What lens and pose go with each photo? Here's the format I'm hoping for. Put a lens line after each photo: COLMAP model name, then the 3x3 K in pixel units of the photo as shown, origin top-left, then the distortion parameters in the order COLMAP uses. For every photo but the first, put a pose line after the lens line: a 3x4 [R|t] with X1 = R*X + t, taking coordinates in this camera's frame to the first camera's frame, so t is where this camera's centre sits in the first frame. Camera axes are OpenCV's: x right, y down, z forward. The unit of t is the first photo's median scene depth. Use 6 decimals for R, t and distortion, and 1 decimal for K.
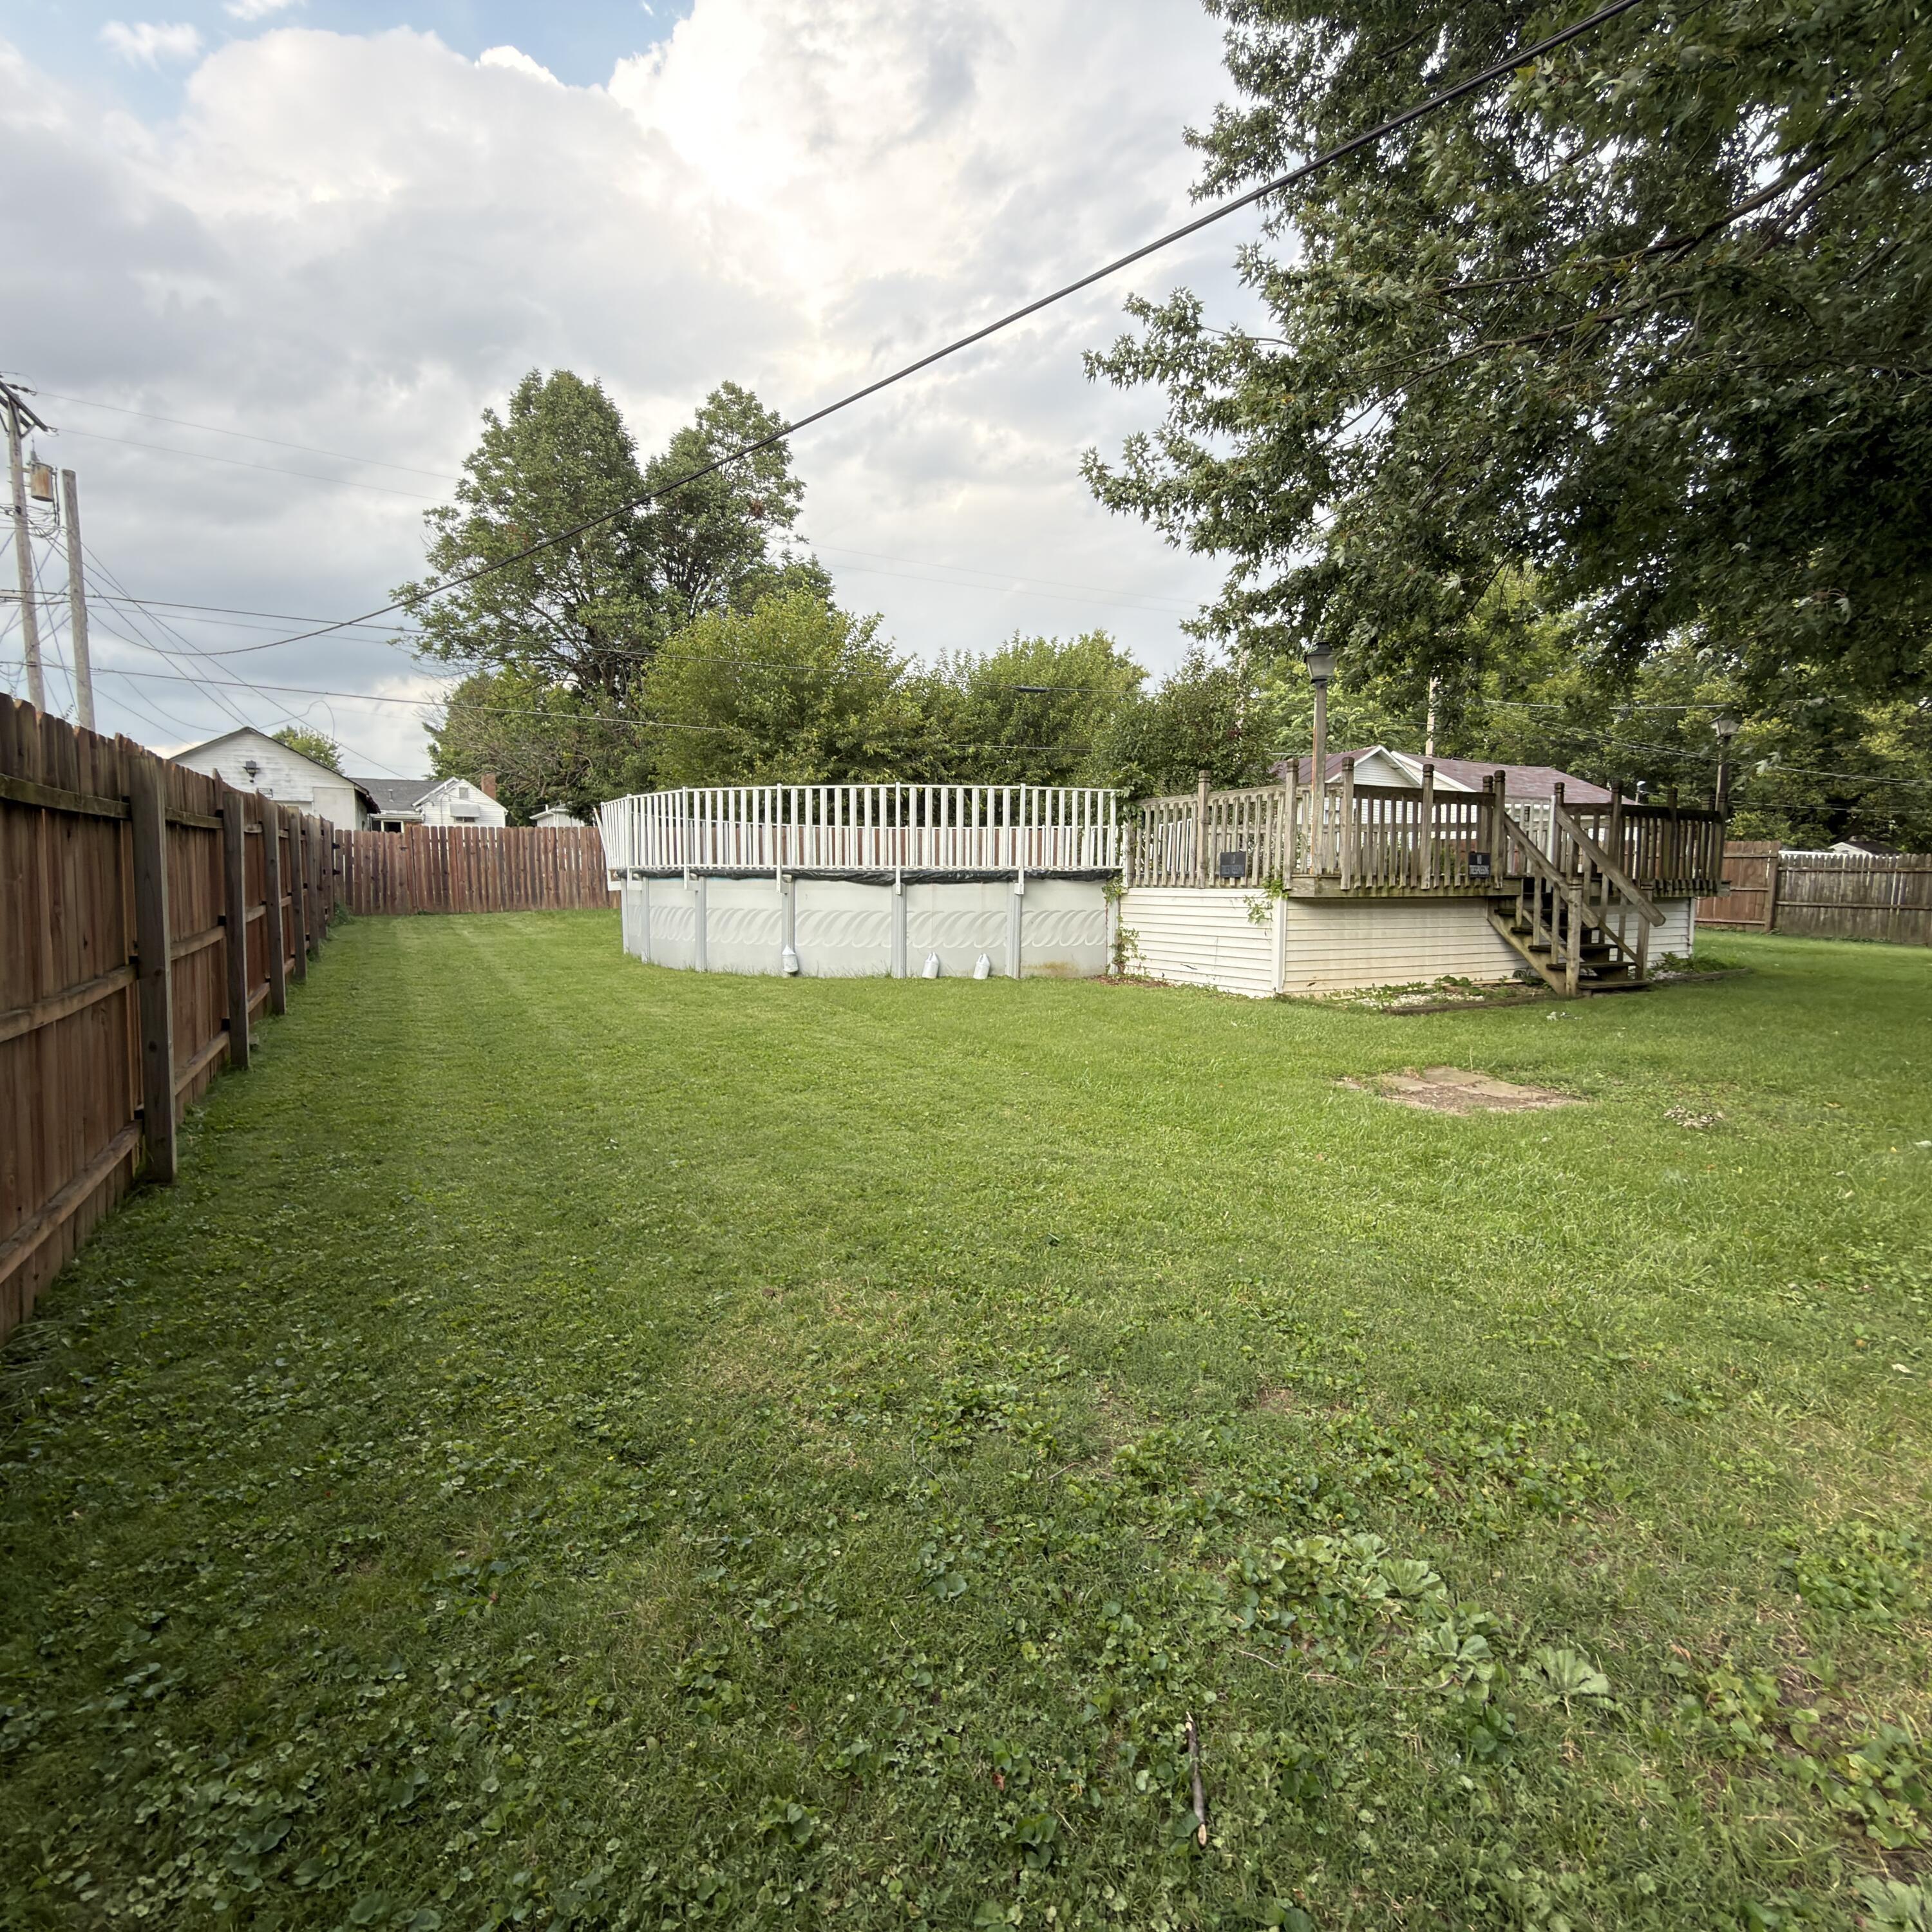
lens RADIAL K [[1037.1, 0, 963.5], [0, 1037.1, 958.9], [0, 0, 1]] dist [0.000378, 0.000222]
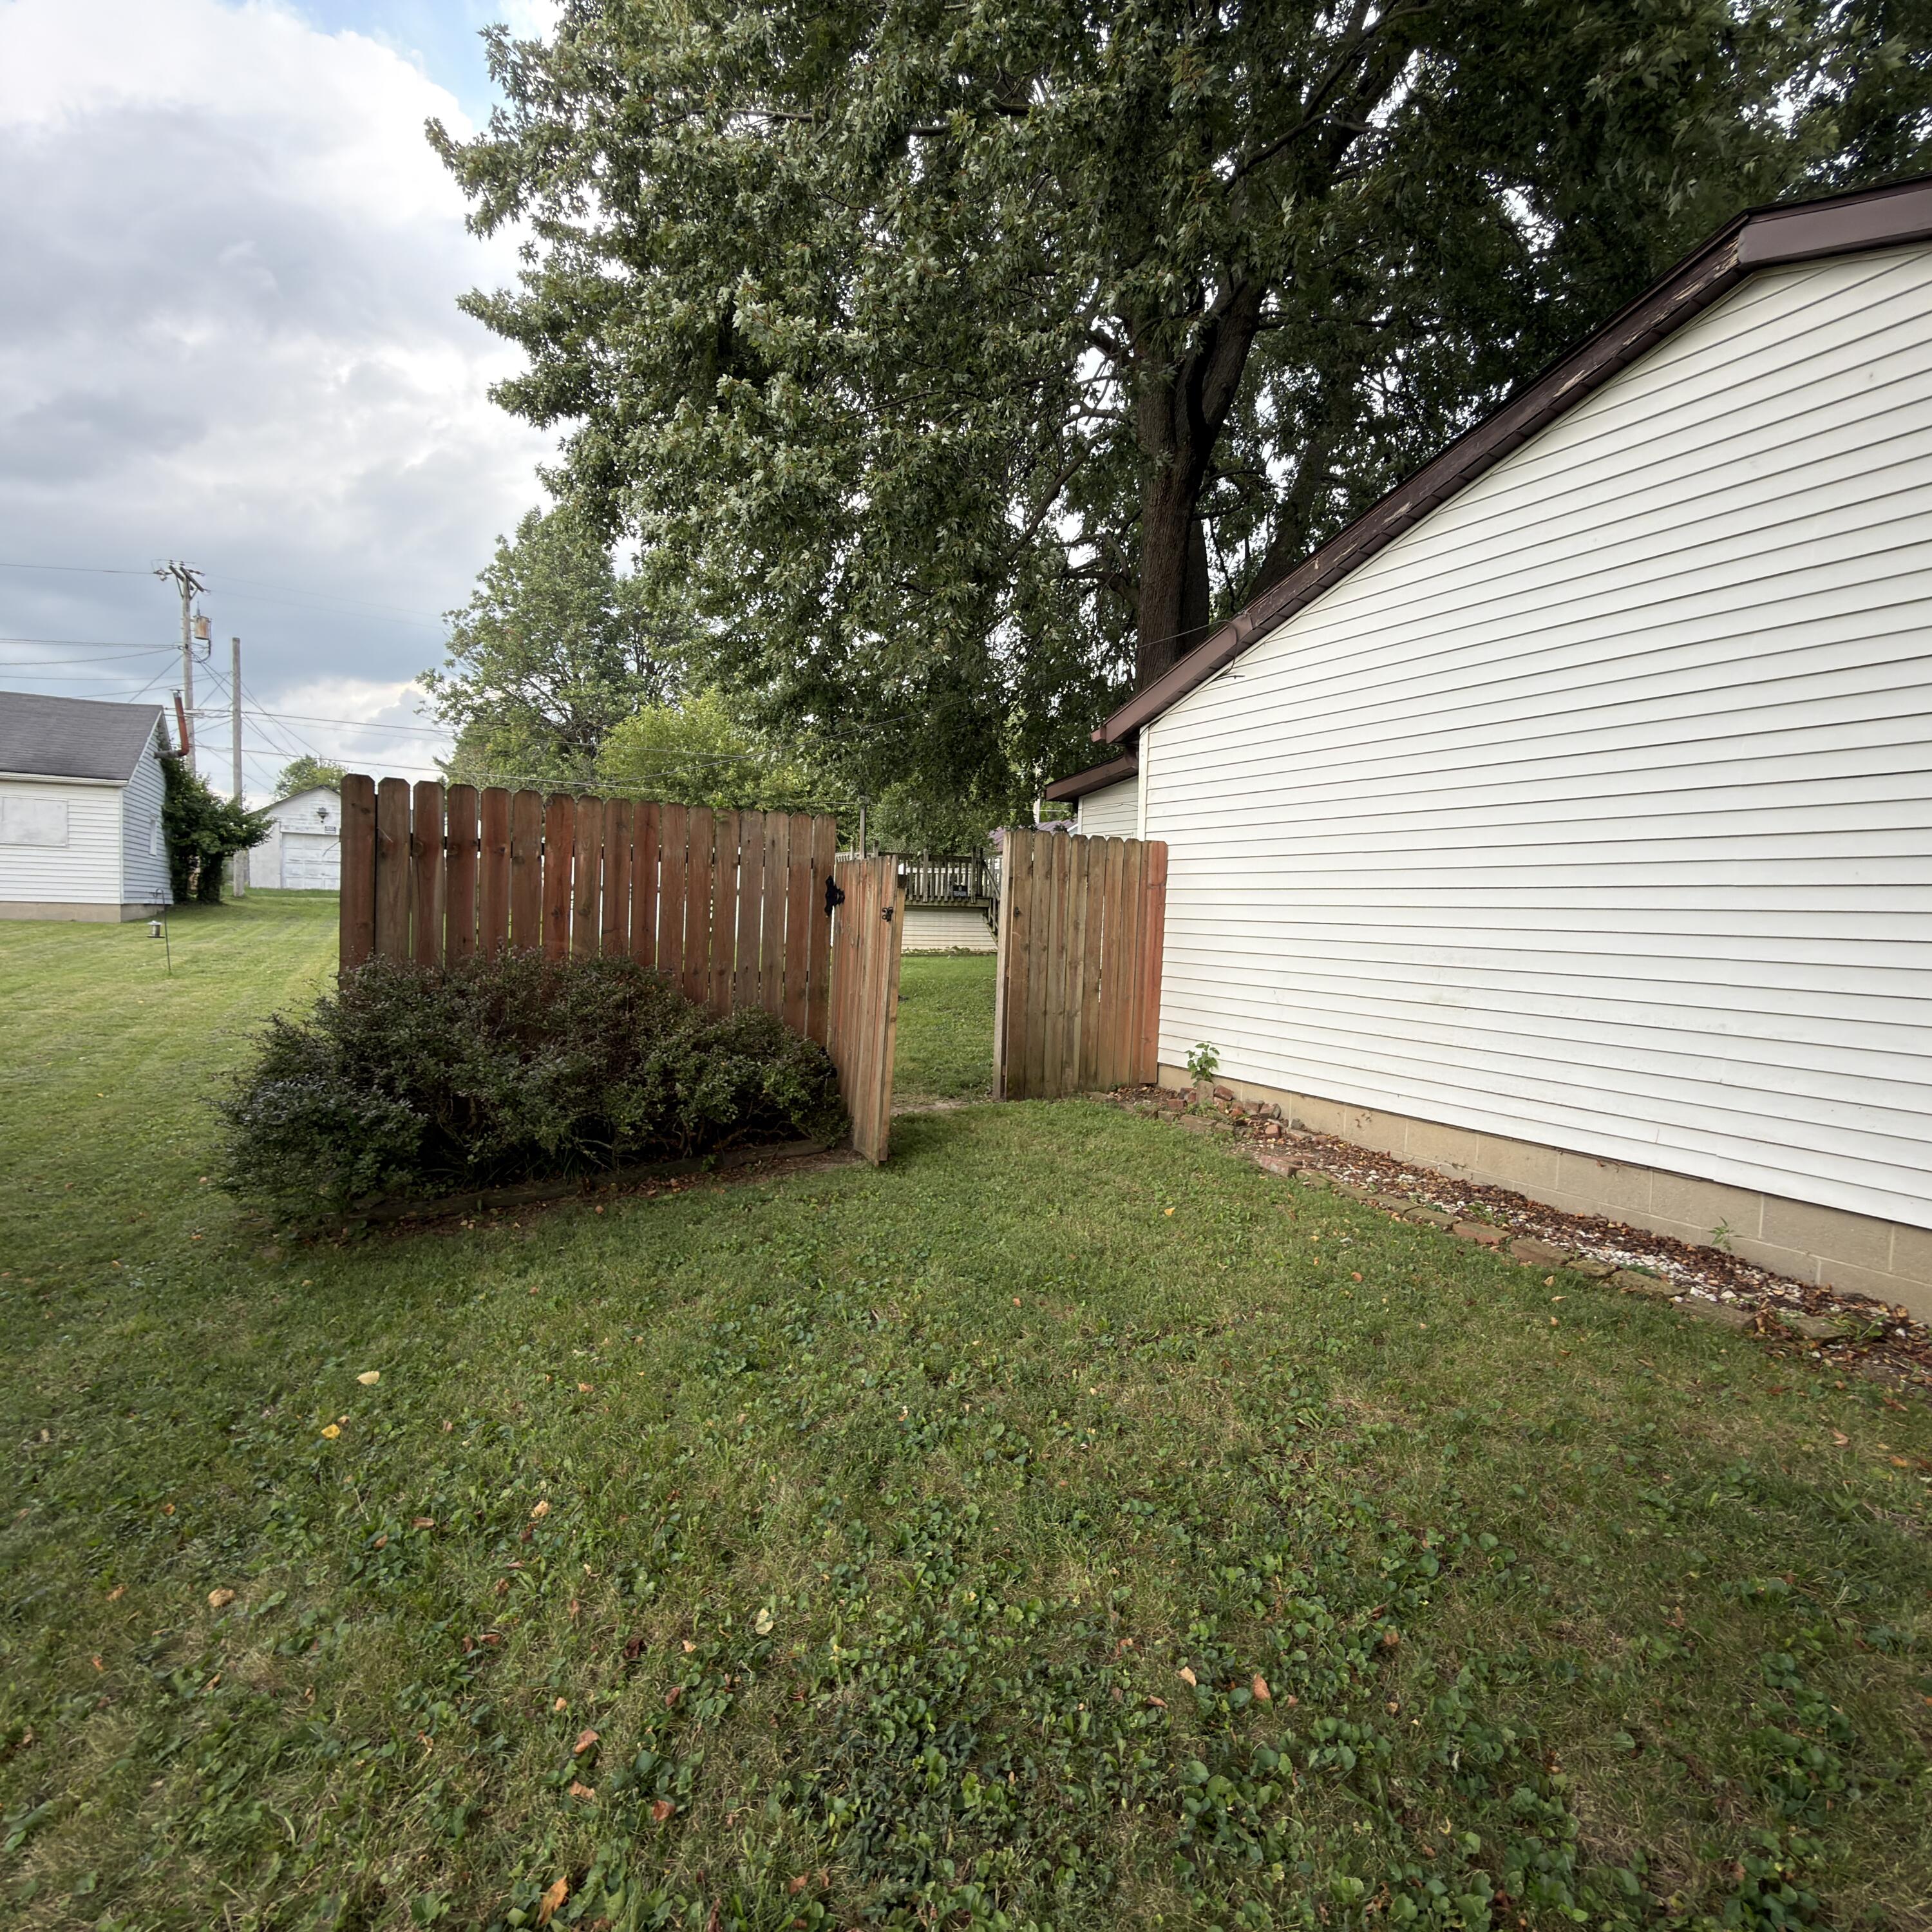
lens RADIAL K [[1037.1, 0, 963.5], [0, 1037.1, 971.3], [0, 0, 1]] dist [0.000378, 0.000222]
pose [[0.999636, 0.026978, -0.000025, 0.140055], [-0.026969, 0.999307, -0.025639, 0.033544], [-0.000667, 0.025630, 0.999671, -0.284216]]
